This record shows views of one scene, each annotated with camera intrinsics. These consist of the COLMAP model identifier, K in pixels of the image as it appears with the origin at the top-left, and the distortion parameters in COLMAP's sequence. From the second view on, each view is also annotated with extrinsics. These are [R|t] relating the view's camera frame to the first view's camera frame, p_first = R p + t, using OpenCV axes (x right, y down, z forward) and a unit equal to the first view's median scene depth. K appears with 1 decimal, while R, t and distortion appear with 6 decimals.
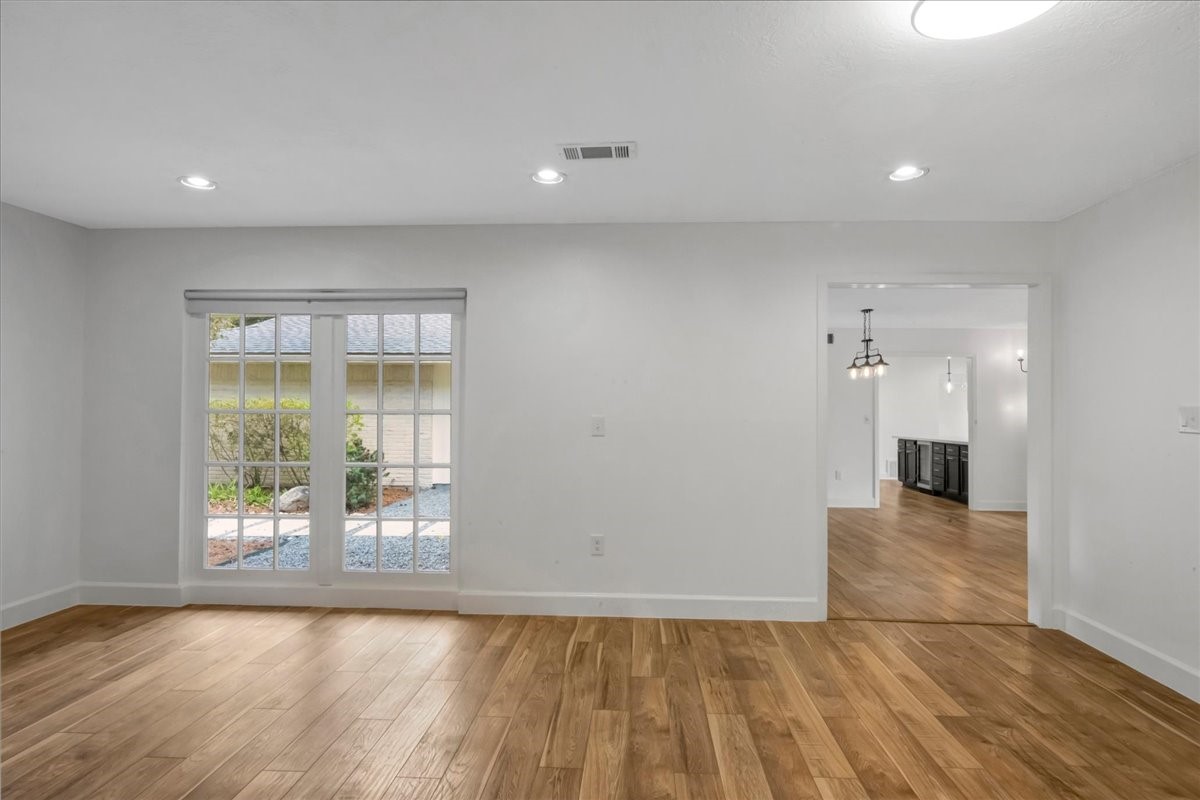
lens RADIAL K [[664.0, 0, 600.0], [0, 664.0, 400.0], [0, 0, 1]] dist [0.012885, -0.001695]
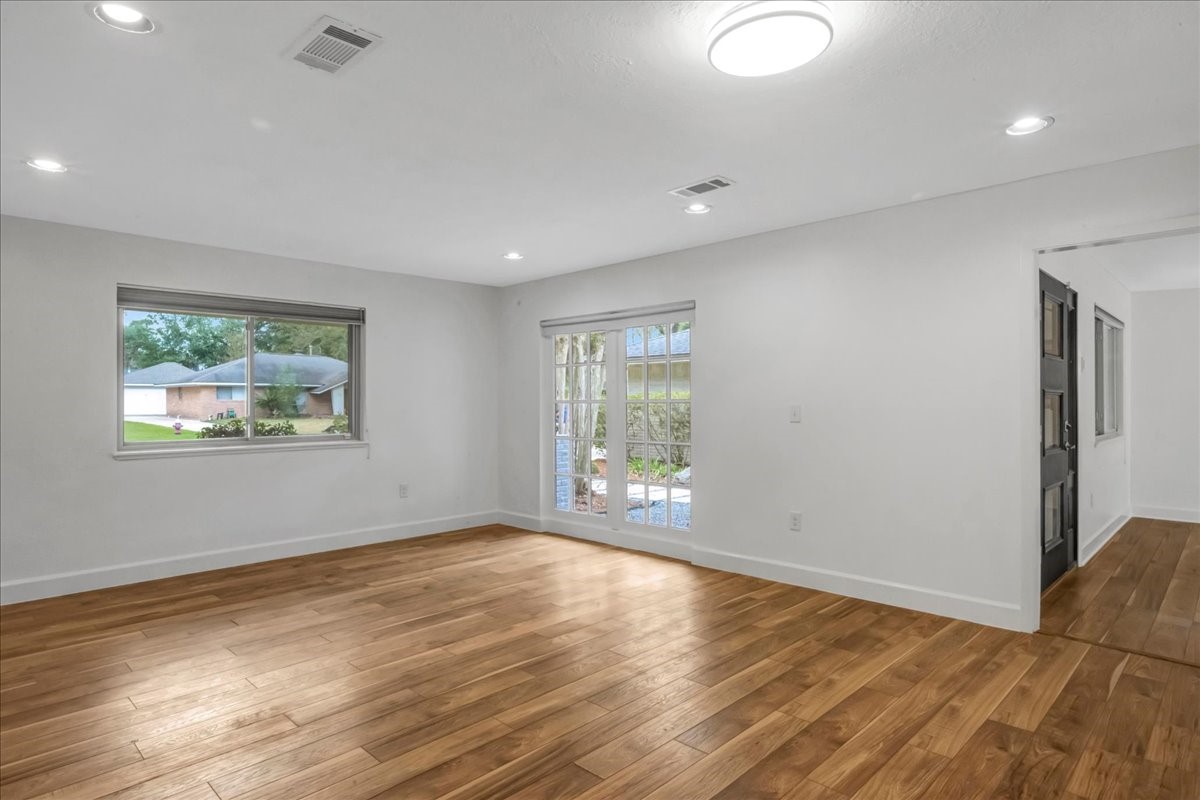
lens RADIAL K [[664.0, 0, 600.0], [0, 664.0, 400.0], [0, 0, 1]] dist [0.012885, -0.001695]
pose [[0.755821, -0.009579, -0.654708, 0.507357], [0.019381, 0.999782, 0.007745, 0.003174], [0.654491, -0.018543, 0.755842, -0.045078]]
